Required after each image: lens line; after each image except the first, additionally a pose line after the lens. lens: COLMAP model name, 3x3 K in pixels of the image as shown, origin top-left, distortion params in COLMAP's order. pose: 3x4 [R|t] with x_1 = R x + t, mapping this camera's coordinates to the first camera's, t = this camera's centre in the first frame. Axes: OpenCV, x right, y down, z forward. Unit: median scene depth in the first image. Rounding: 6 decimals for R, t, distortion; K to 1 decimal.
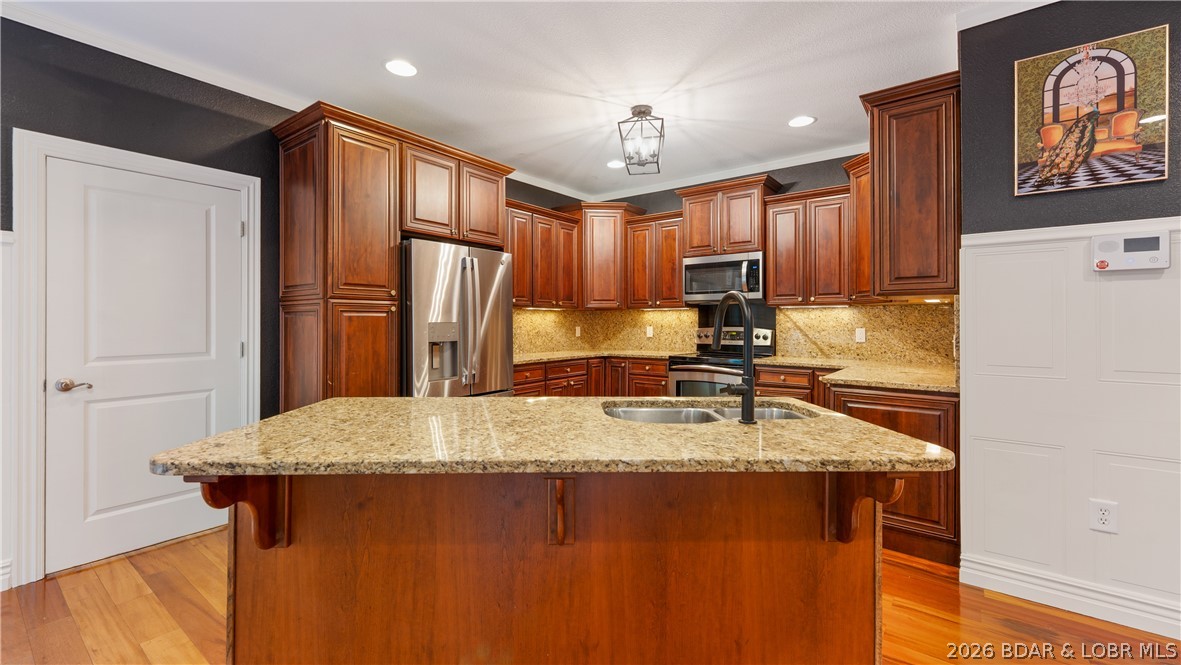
lens RADIAL K [[490.1, 0, 584.9], [0, 490.1, 318.4], [0, 0, 1]] dist [0.003476, -0.000900]
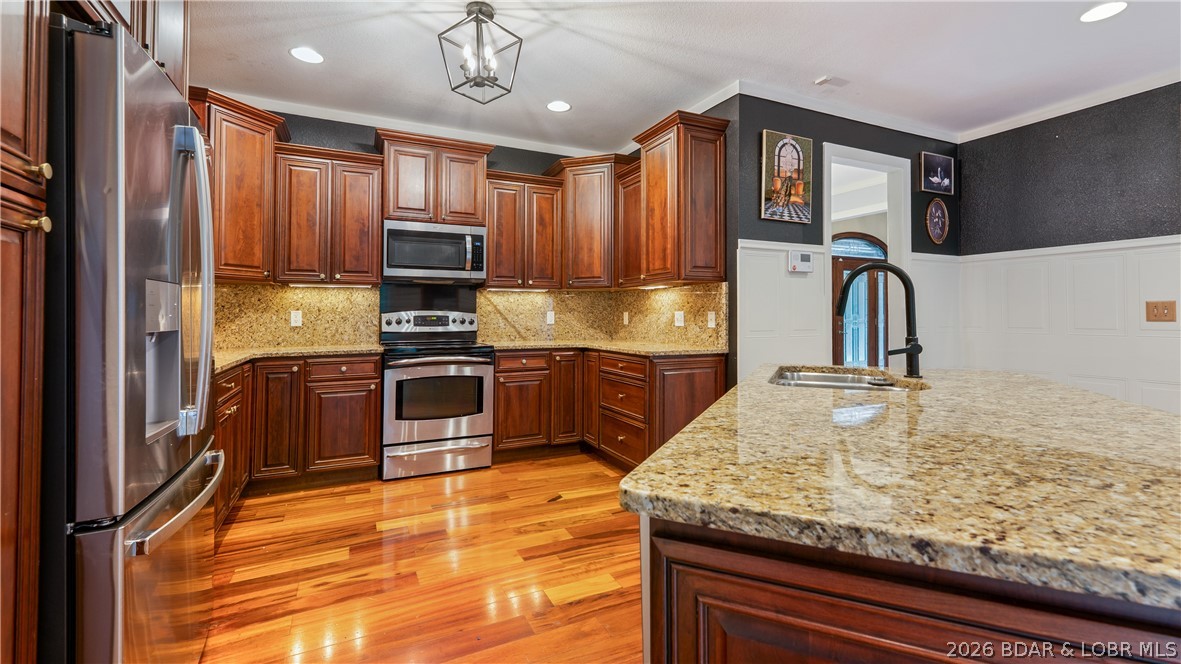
lens RADIAL K [[490.1, 0, 597.8], [0, 490.1, 314.4], [0, 0, 1]] dist [0.003476, -0.000900]
pose [[0.449094, -0.000898, 0.893484, -0.486367], [-0.002818, 0.999993, 0.002421, 0.031144], [-0.893480, -0.003605, 0.449088, 0.538700]]
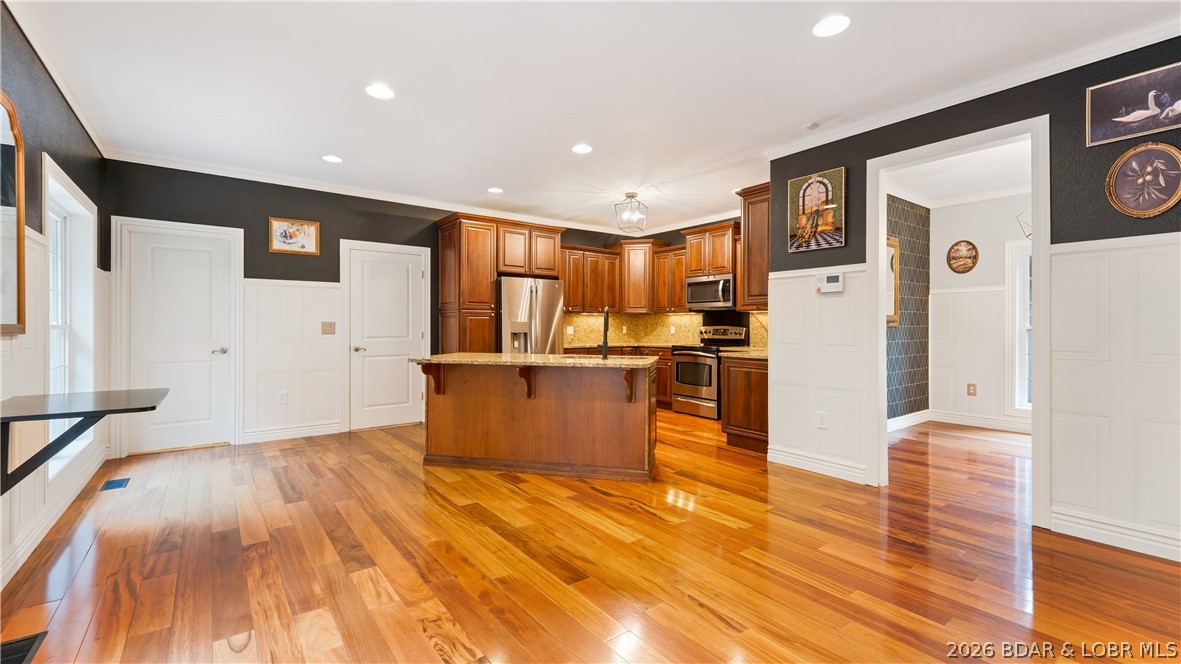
lens RADIAL K [[490.1, 0, 579.7], [0, 490.1, 326.2], [0, 0, 1]] dist [0.003476, -0.000900]
pose [[0.963429, 0.001033, -0.267961, 0.423276], [0.000775, 0.999978, 0.006641, 0.012856], [0.267962, -0.006606, 0.963407, -0.702580]]
